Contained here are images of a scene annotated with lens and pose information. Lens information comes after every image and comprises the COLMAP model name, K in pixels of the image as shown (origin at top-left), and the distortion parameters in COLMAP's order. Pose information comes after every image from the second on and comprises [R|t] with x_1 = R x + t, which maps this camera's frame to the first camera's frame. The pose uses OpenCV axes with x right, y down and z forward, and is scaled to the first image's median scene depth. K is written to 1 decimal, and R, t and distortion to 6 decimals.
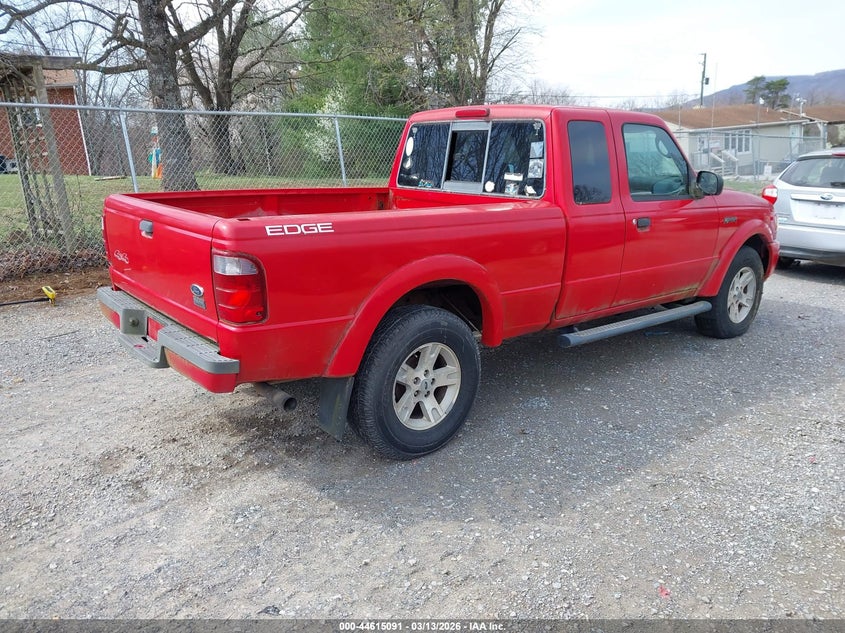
lens RADIAL K [[666.1, 0, 422.5], [0, 666.1, 316.5], [0, 0, 1]] dist [0.007842, -0.000150]
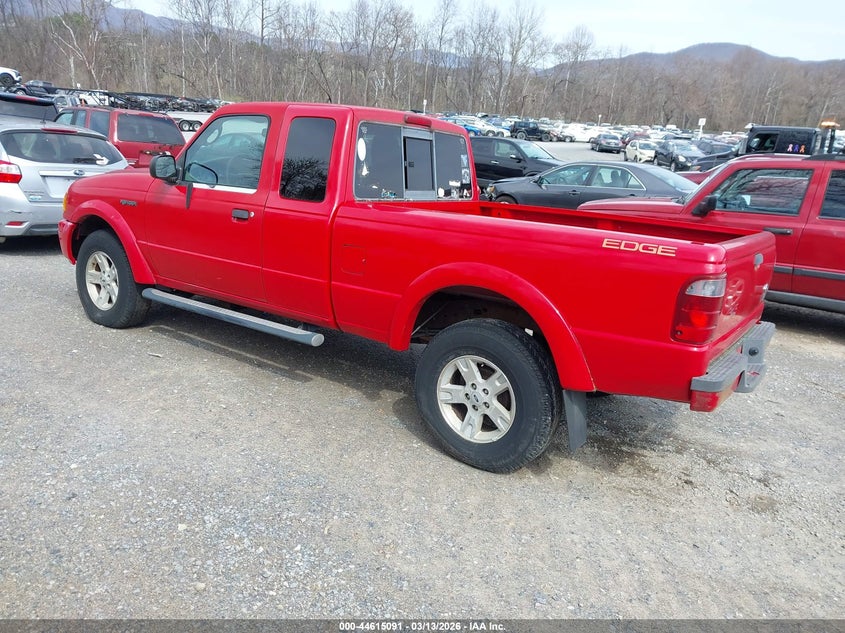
lens RADIAL K [[666.1, 0, 422.5], [0, 666.1, 316.5], [0, 0, 1]] dist [0.007842, -0.000150]
pose [[-0.256027, -0.232967, 0.938177, -1.005599], [0.177667, 0.942652, 0.282563, -0.332062], [-0.950202, 0.239027, -0.199954, 1.355137]]
